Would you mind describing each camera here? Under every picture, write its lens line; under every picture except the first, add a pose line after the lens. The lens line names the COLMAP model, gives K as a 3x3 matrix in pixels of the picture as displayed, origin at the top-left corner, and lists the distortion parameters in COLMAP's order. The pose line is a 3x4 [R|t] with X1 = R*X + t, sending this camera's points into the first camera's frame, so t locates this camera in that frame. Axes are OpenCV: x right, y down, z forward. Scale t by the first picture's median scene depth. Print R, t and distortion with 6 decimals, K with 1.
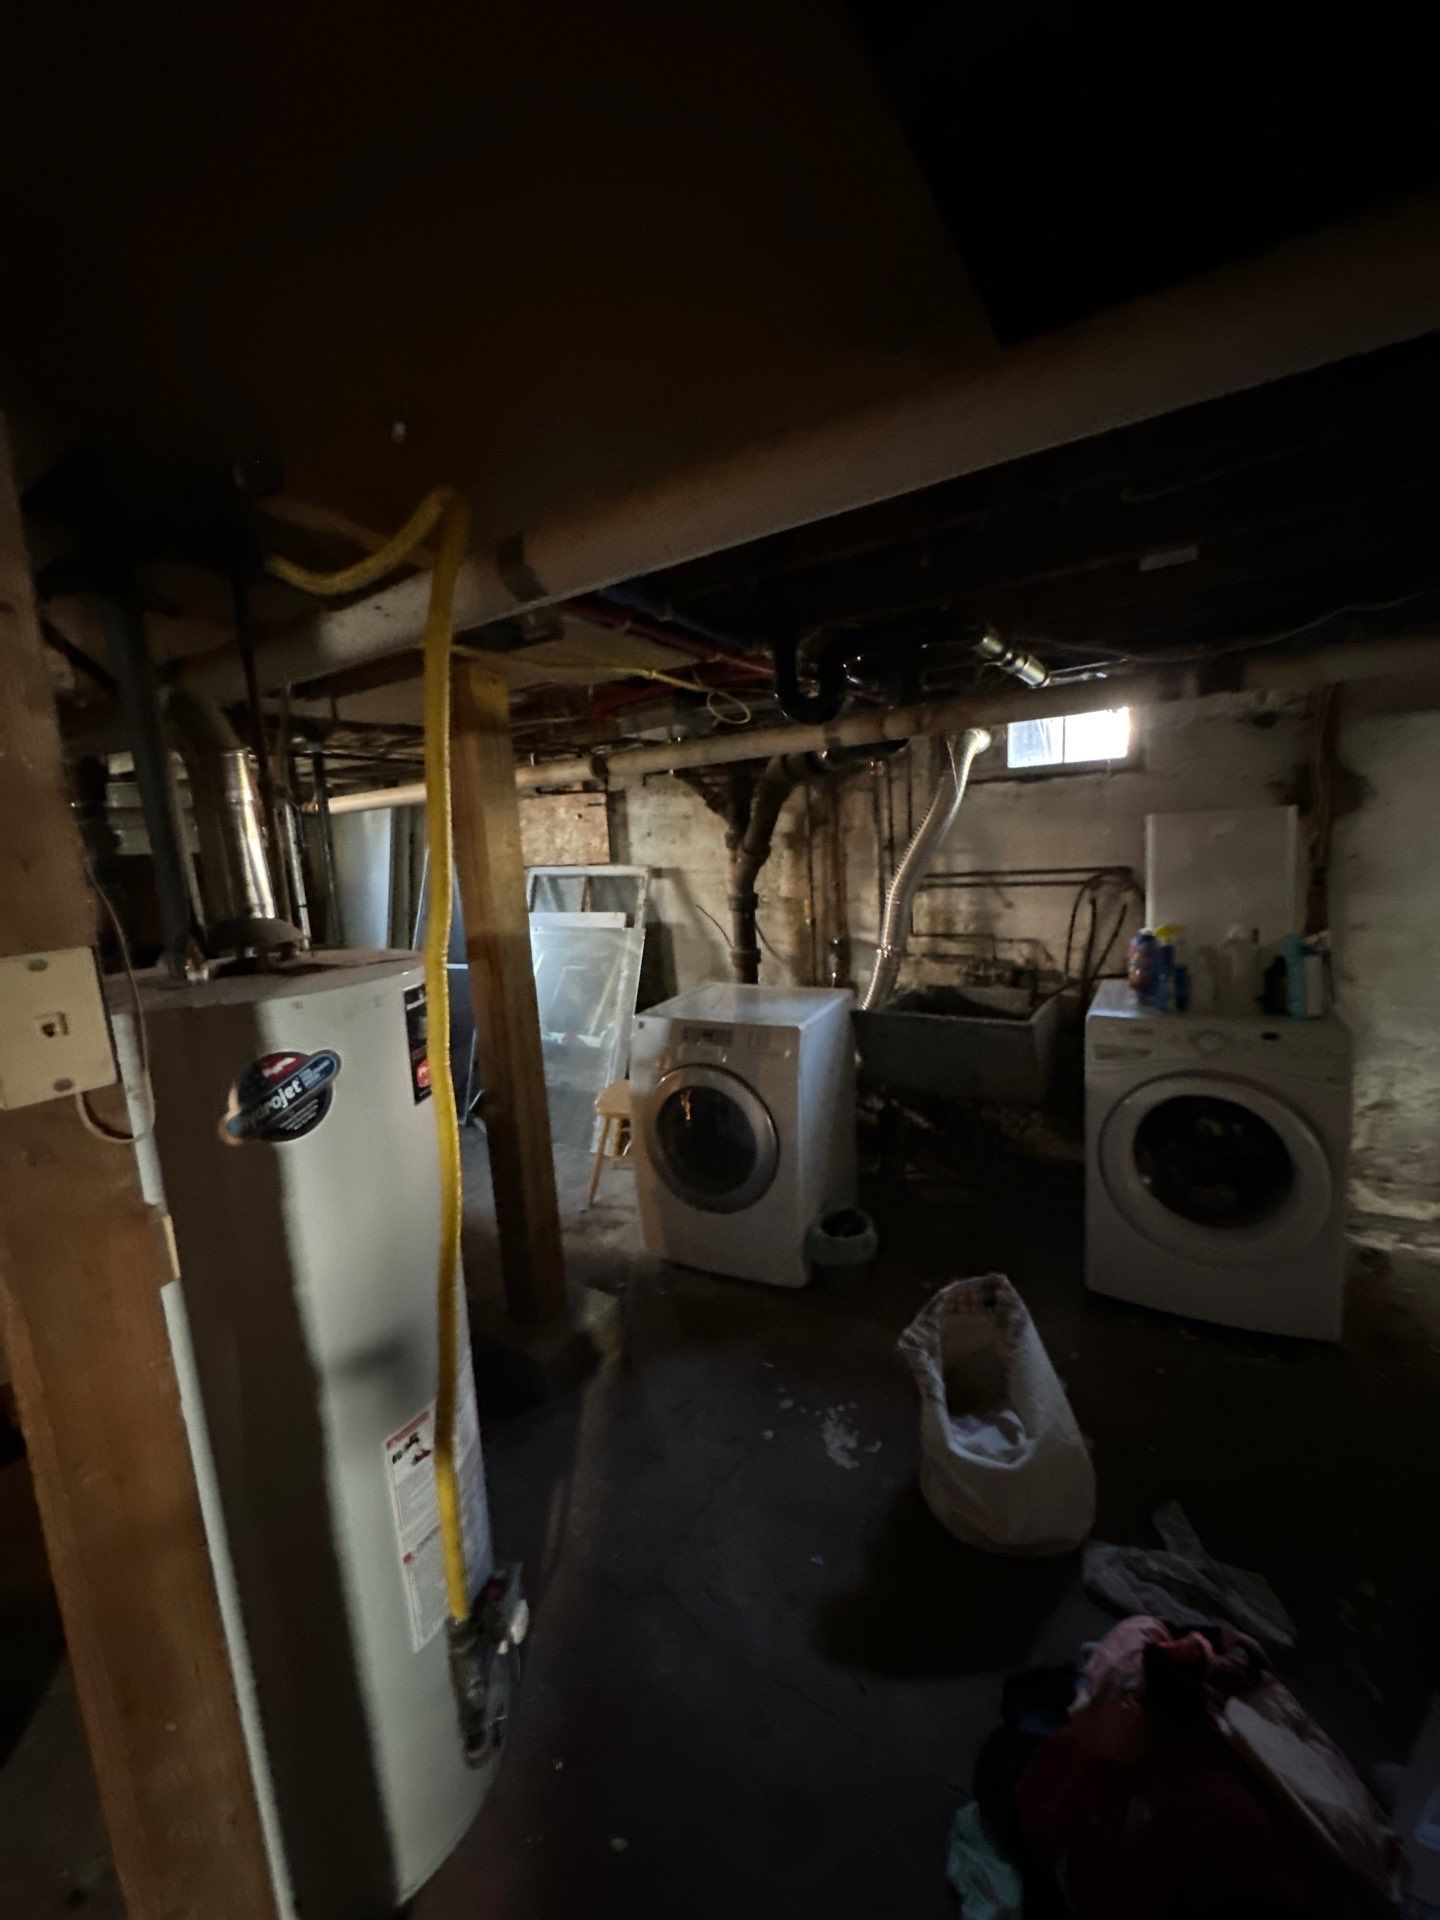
lens RADIAL K [[775.4, 0, 724.5], [0, 775.4, 959.6], [0, 0, 1]] dist [-0.000422, 0.000004]
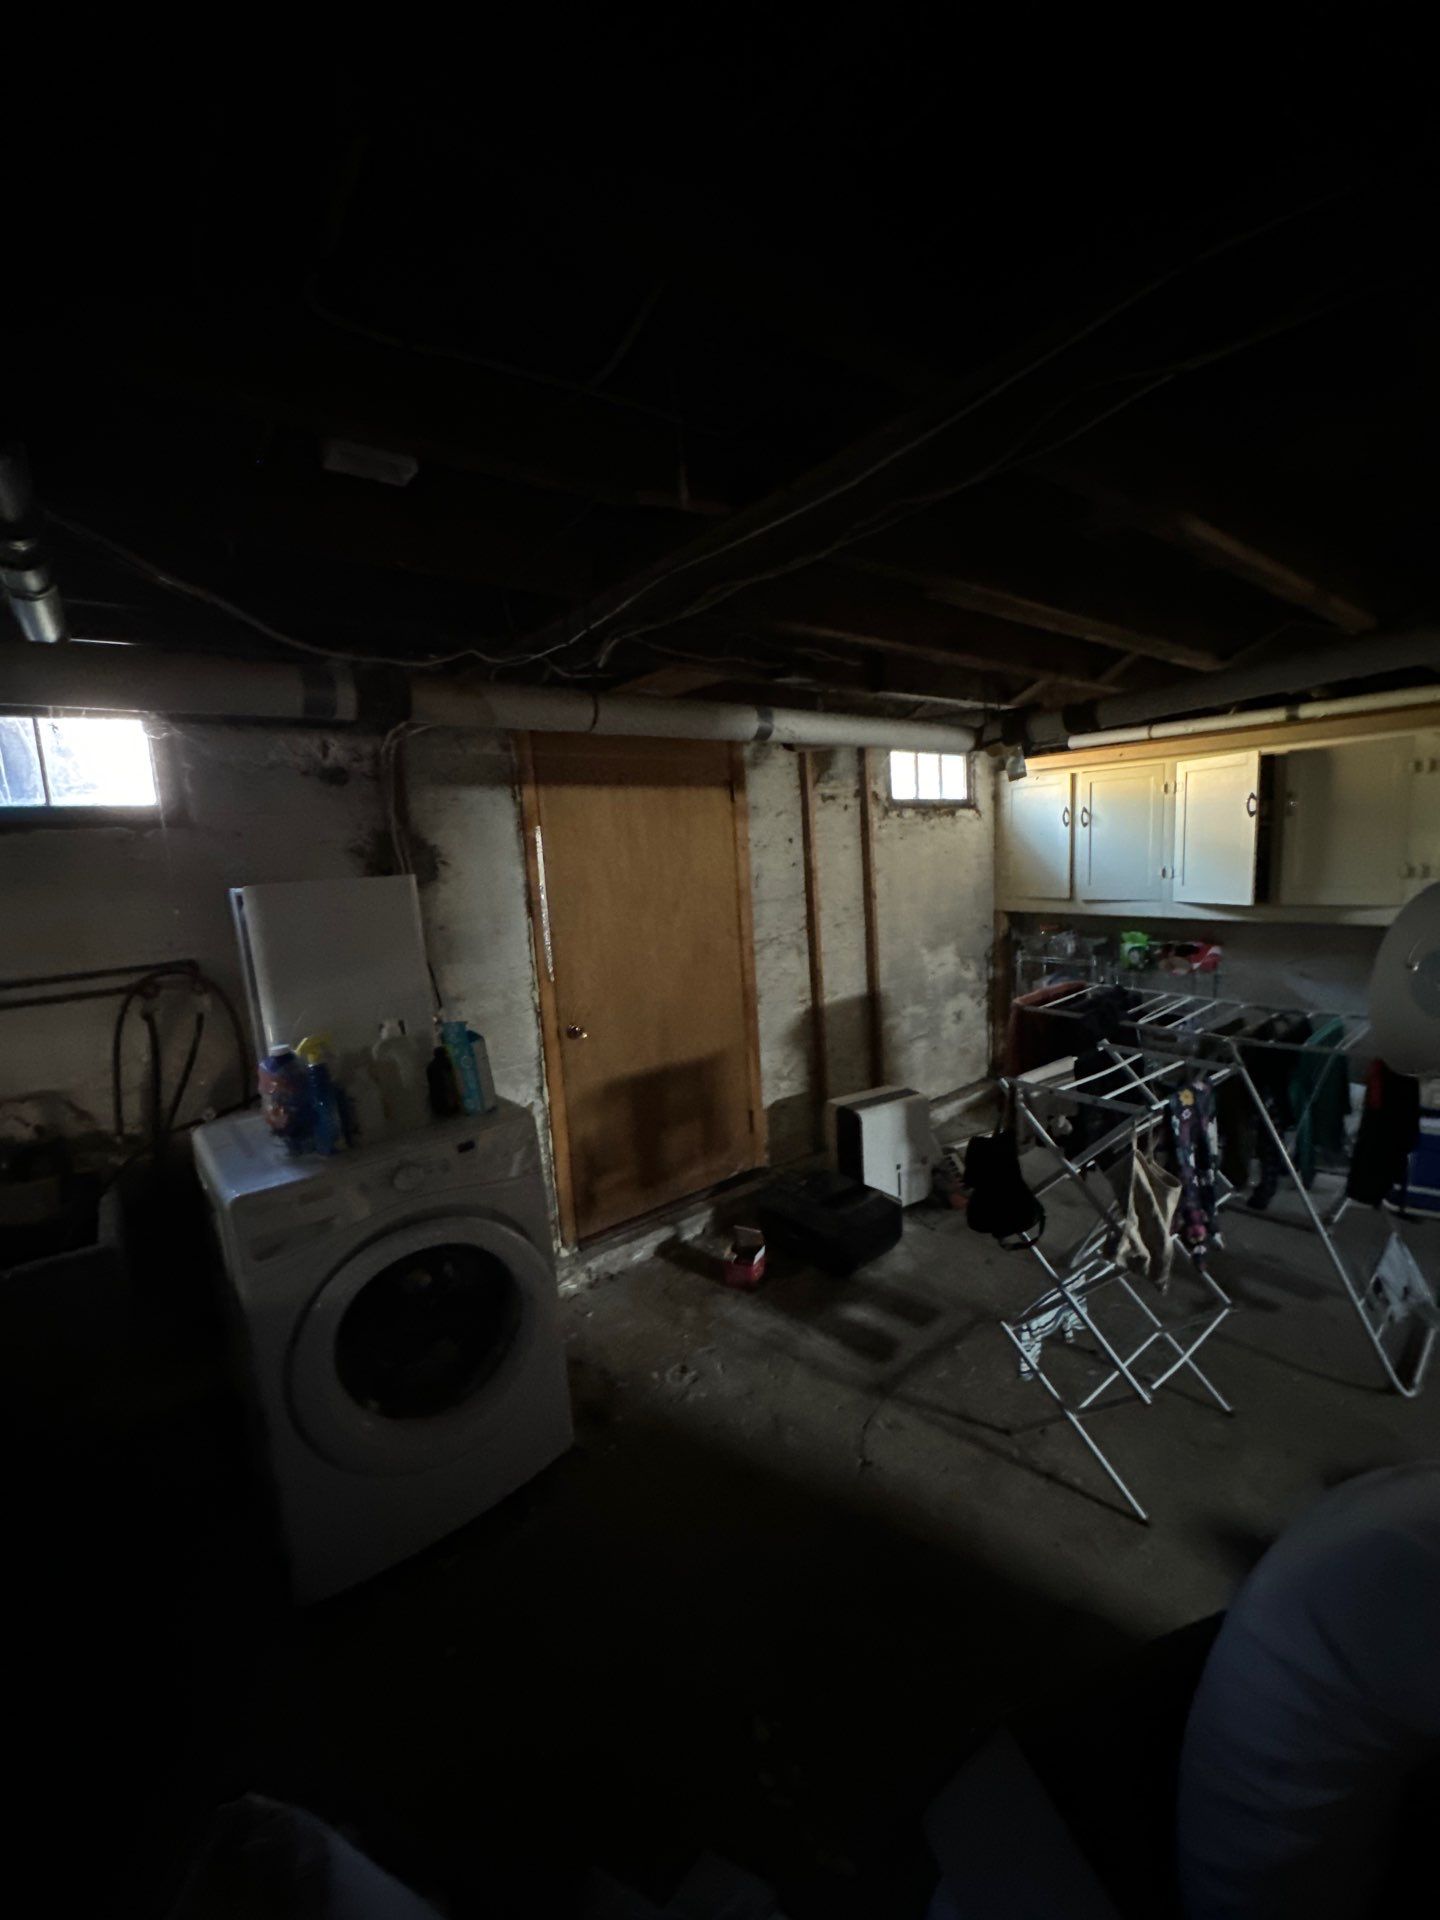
lens RADIAL K [[761.9, 0, 721.2], [0, 761.9, 957.3], [0, 0, 1]] dist [-0.004027, 0.000092]
pose [[0.342041, -0.090048, 0.935360, 0.039679], [0.180977, 0.983075, 0.028463, -0.054910], [-0.922093, 0.159543, 0.352549, 0.315599]]
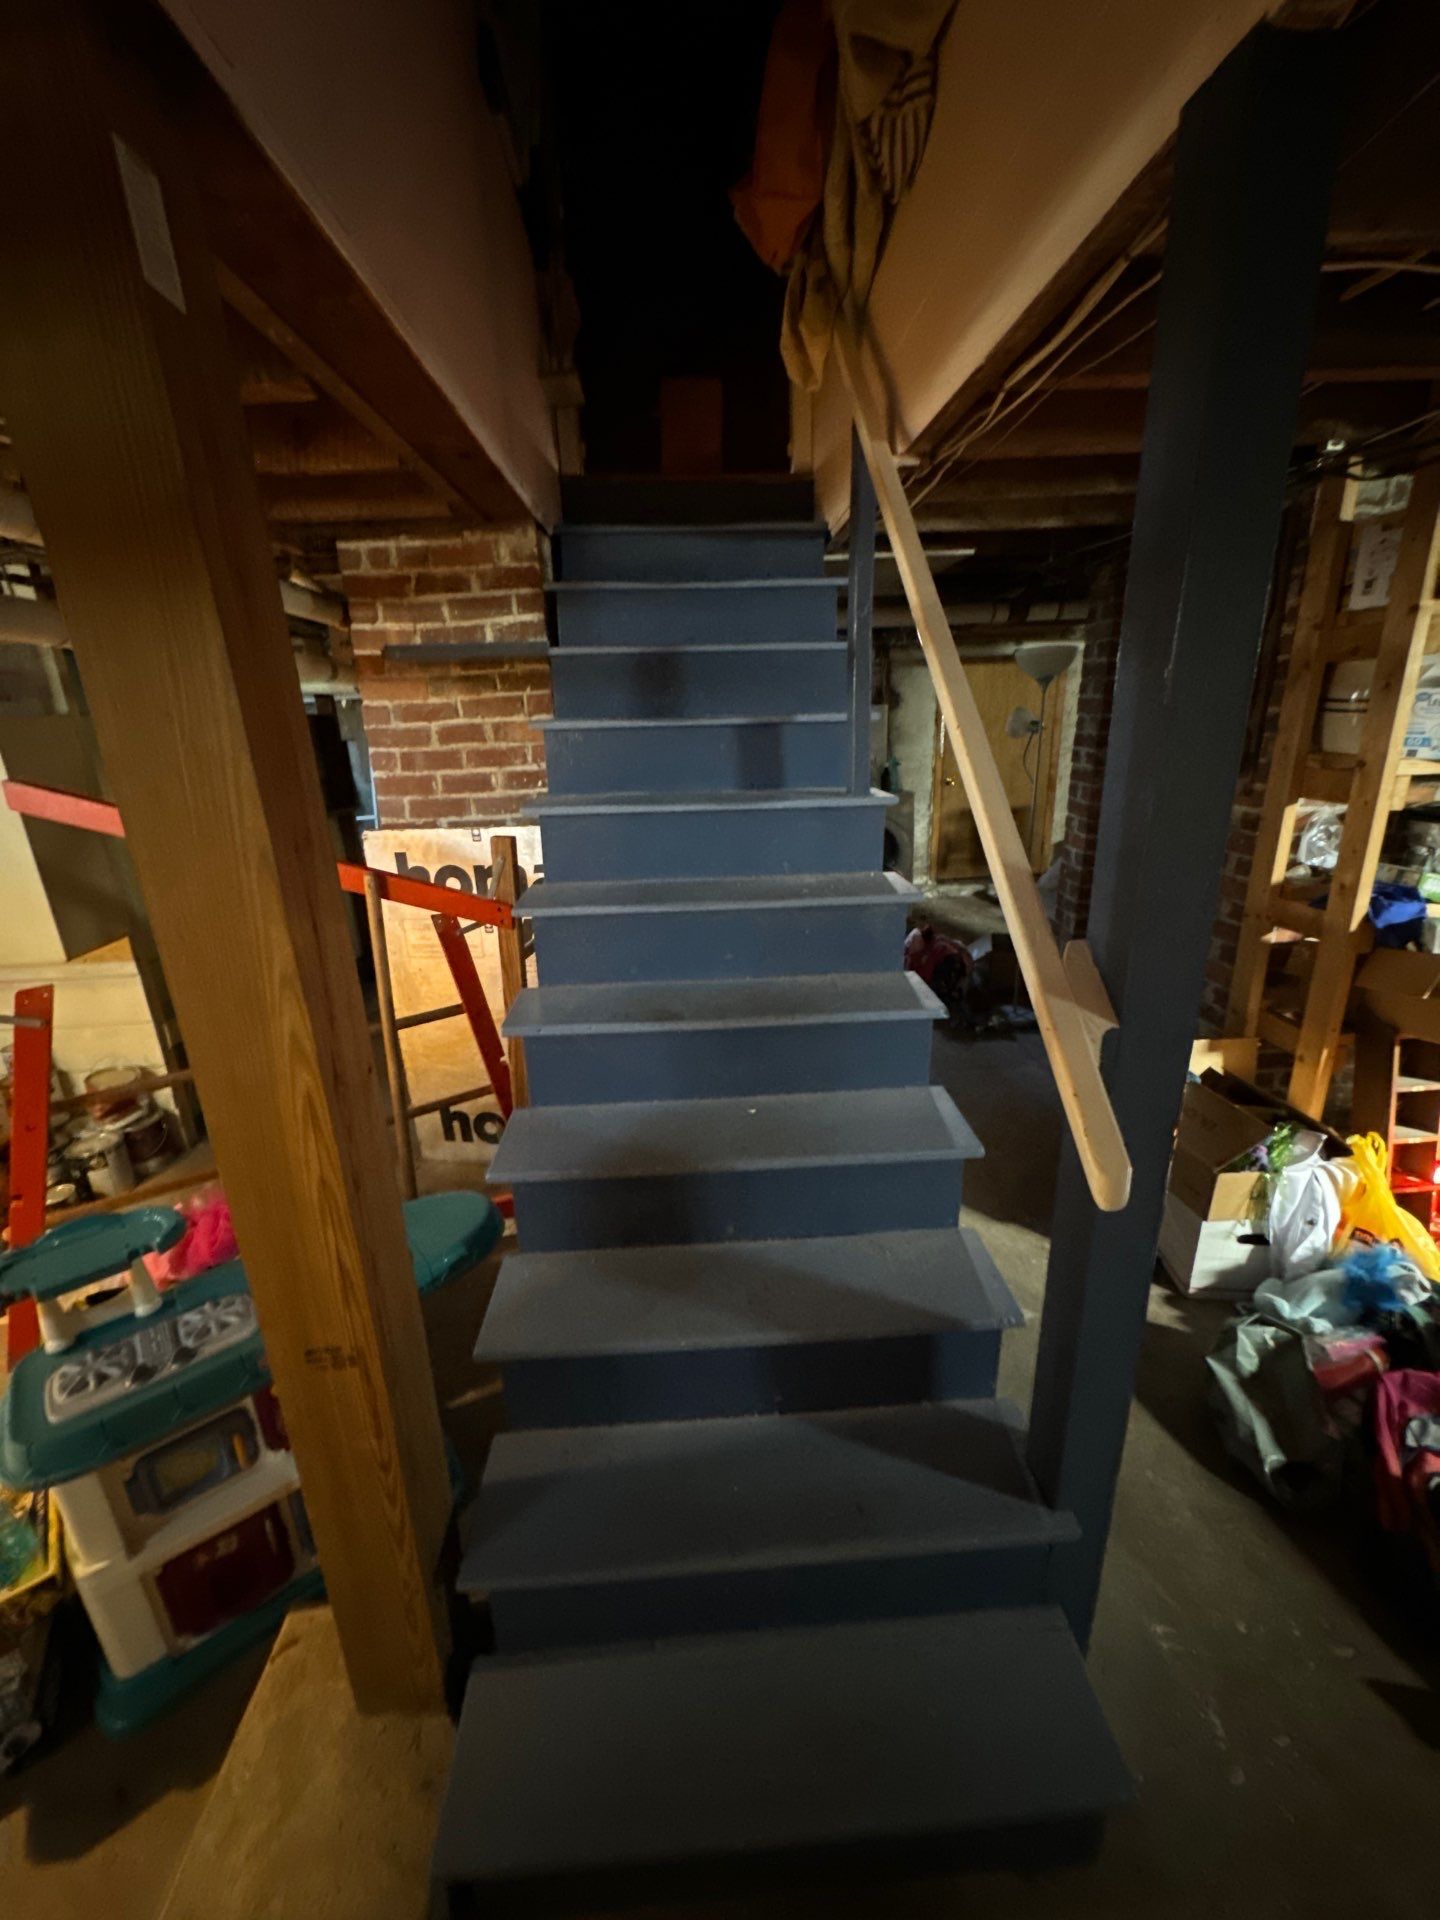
lens RADIAL K [[761.9, 0, 721.2], [0, 761.9, 957.3], [0, 0, 1]] dist [-0.004027, 0.000092]
pose [[0.827079, -0.144440, 0.543210, -0.852694], [0.076888, 0.986407, 0.145220, 0.149591], [-0.556802, -0.078342, 0.826942, -0.570502]]
